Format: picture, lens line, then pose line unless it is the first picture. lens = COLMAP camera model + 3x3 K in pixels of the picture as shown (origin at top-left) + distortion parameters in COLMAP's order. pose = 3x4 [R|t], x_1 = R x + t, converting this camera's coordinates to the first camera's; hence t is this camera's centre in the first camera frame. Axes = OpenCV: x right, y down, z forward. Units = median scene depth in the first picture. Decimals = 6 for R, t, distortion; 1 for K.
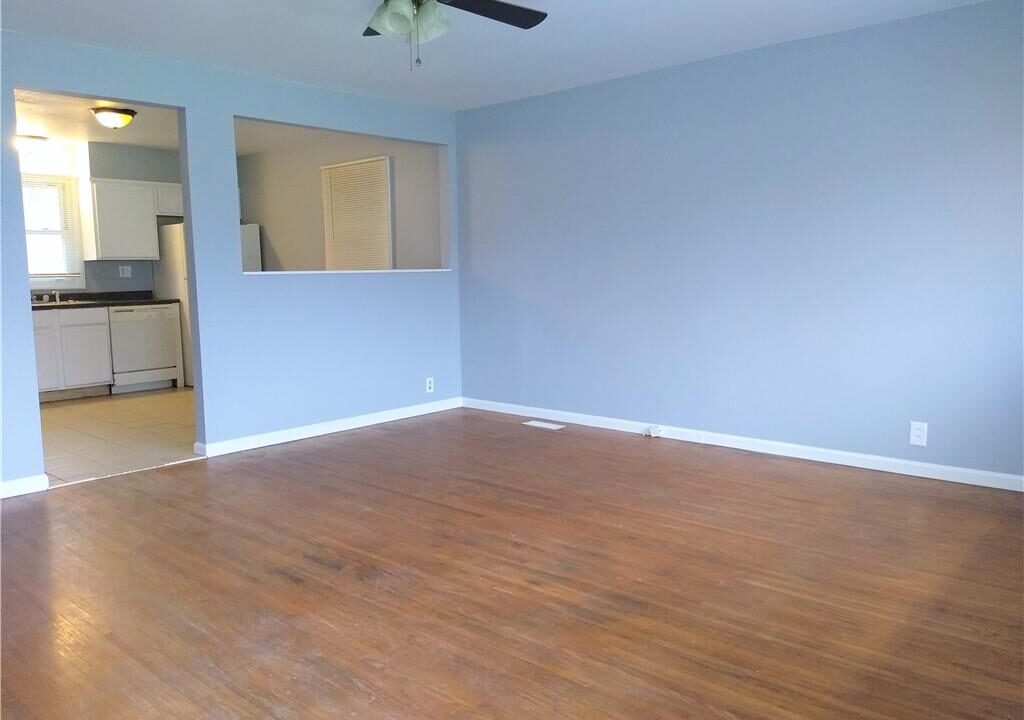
lens RADIAL K [[806.4, 0, 515.8], [0, 806.4, 359.4], [0, 0, 1]] dist [0.011127, -0.000156]
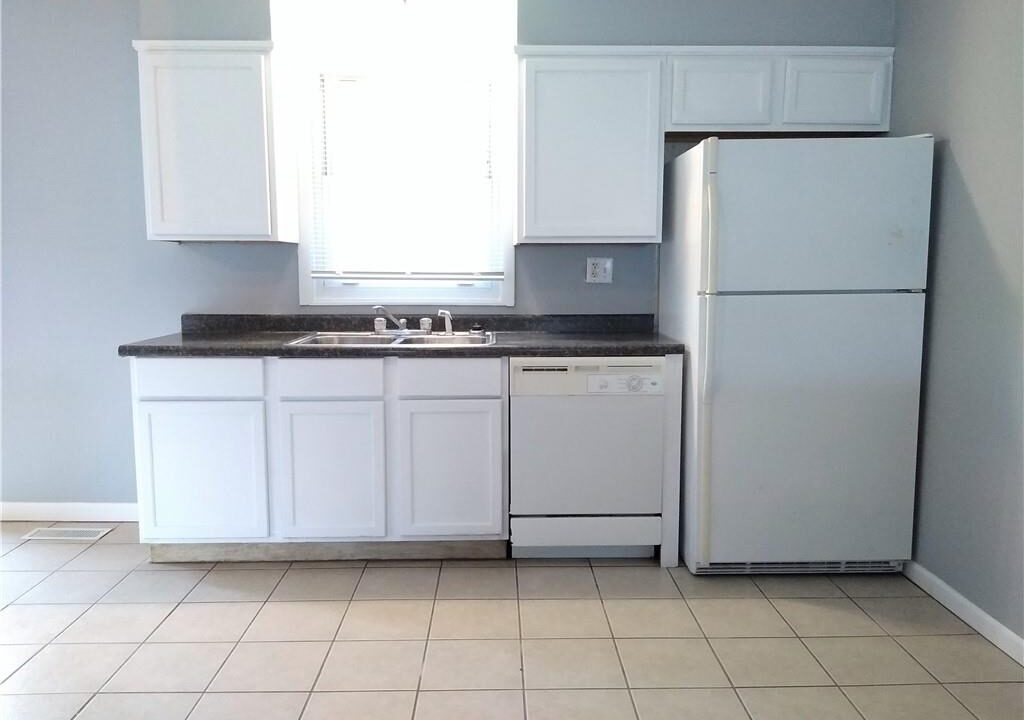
lens RADIAL K [[806.4, 0, 515.8], [0, 806.4, 362.5], [0, 0, 1]] dist [0.011127, -0.000156]
pose [[0.696866, 0.105455, -0.709406, -0.202248], [-0.098937, 0.993809, 0.050545, -0.078949], [0.710344, 0.034963, 0.702986, 0.681321]]
